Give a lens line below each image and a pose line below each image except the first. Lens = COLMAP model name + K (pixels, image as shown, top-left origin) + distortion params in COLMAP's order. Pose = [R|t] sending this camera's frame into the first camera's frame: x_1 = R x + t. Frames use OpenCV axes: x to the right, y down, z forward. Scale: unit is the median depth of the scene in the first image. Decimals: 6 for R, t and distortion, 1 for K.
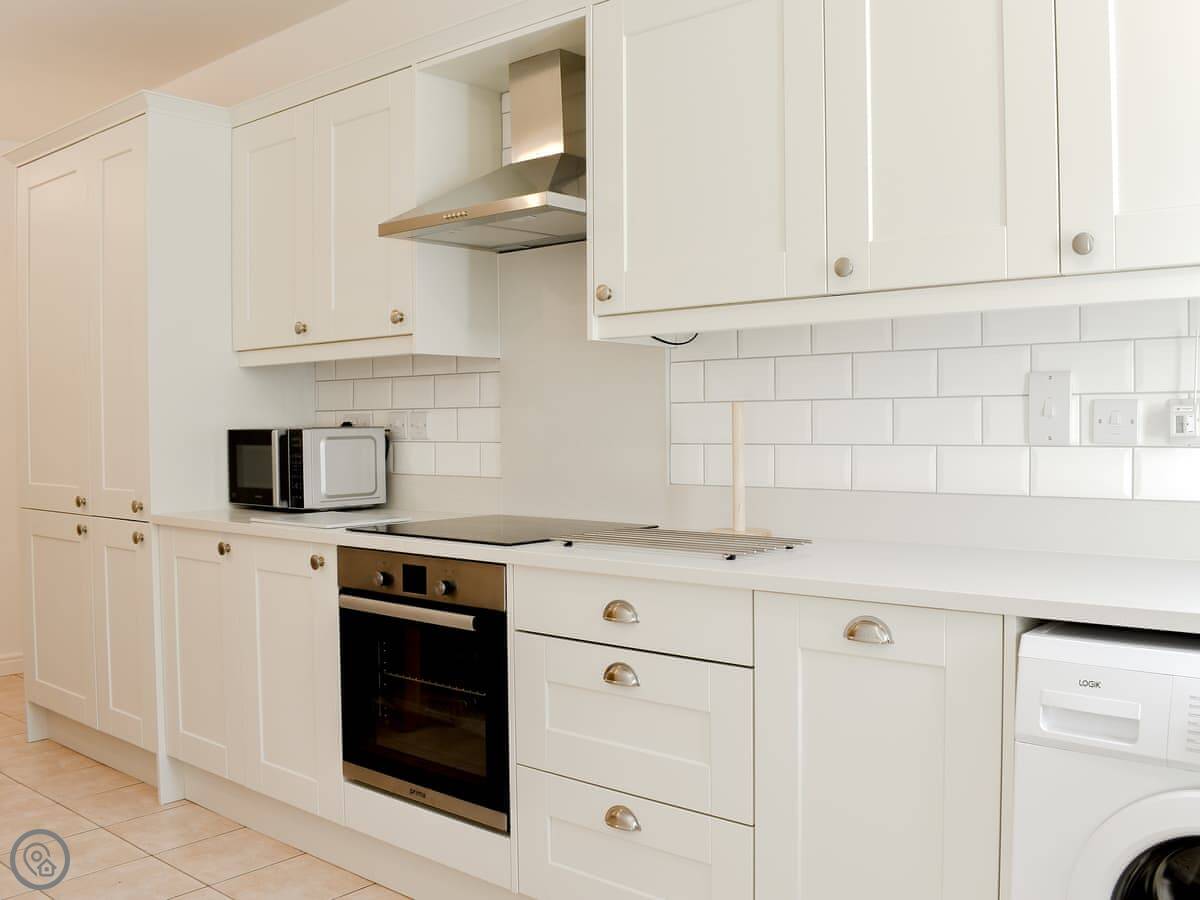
lens RADIAL K [[1089.5, 0, 676.9], [0, 1089.5, 449.6], [0, 0, 1]] dist [-0.102950, -0.004005]
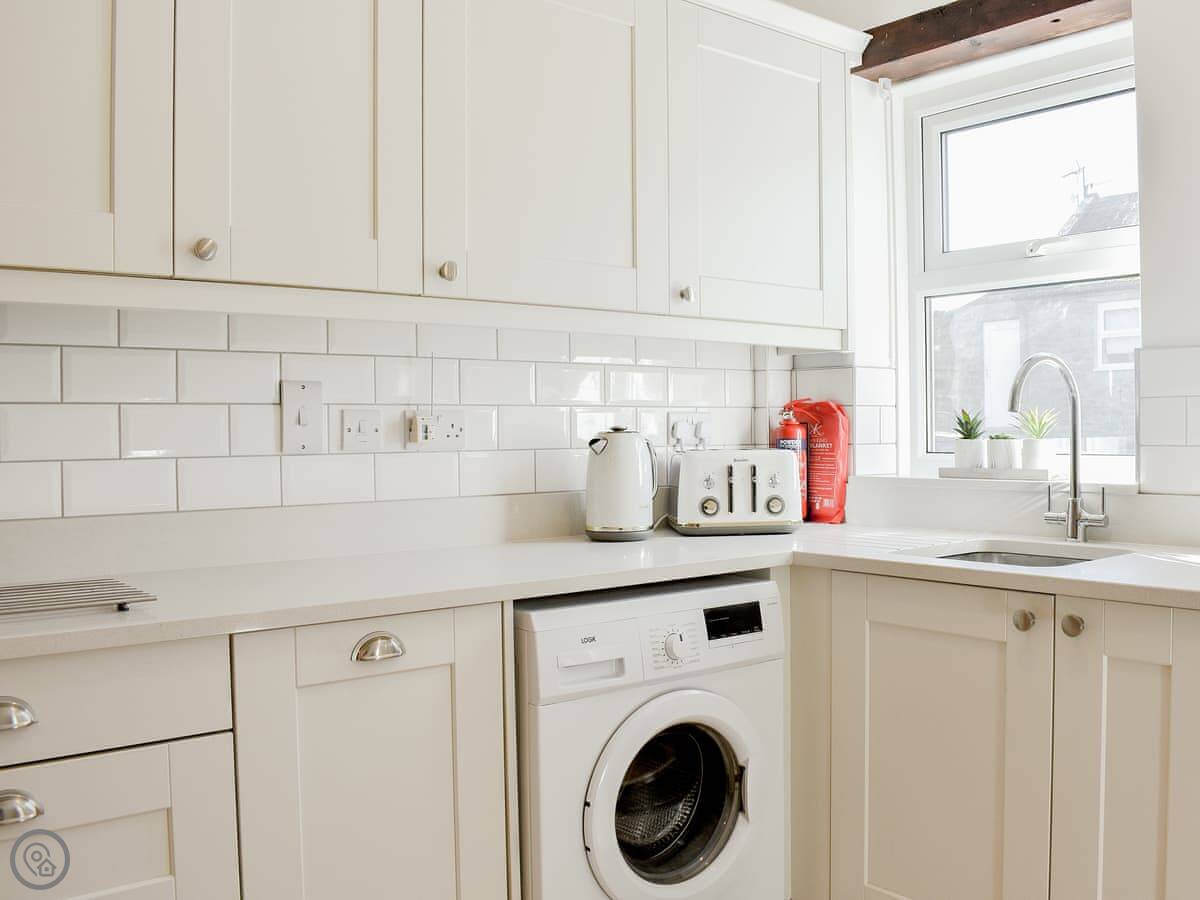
lens RADIAL K [[1089.5, 0, 676.9], [0, 1089.5, 449.6], [0, 0, 1]] dist [-0.102950, -0.004005]
pose [[0.192436, -0.013855, 0.981212, -0.595751], [0.029100, 0.999541, 0.008406, -0.006332], [-0.980878, 0.026936, 0.192751, 0.469085]]
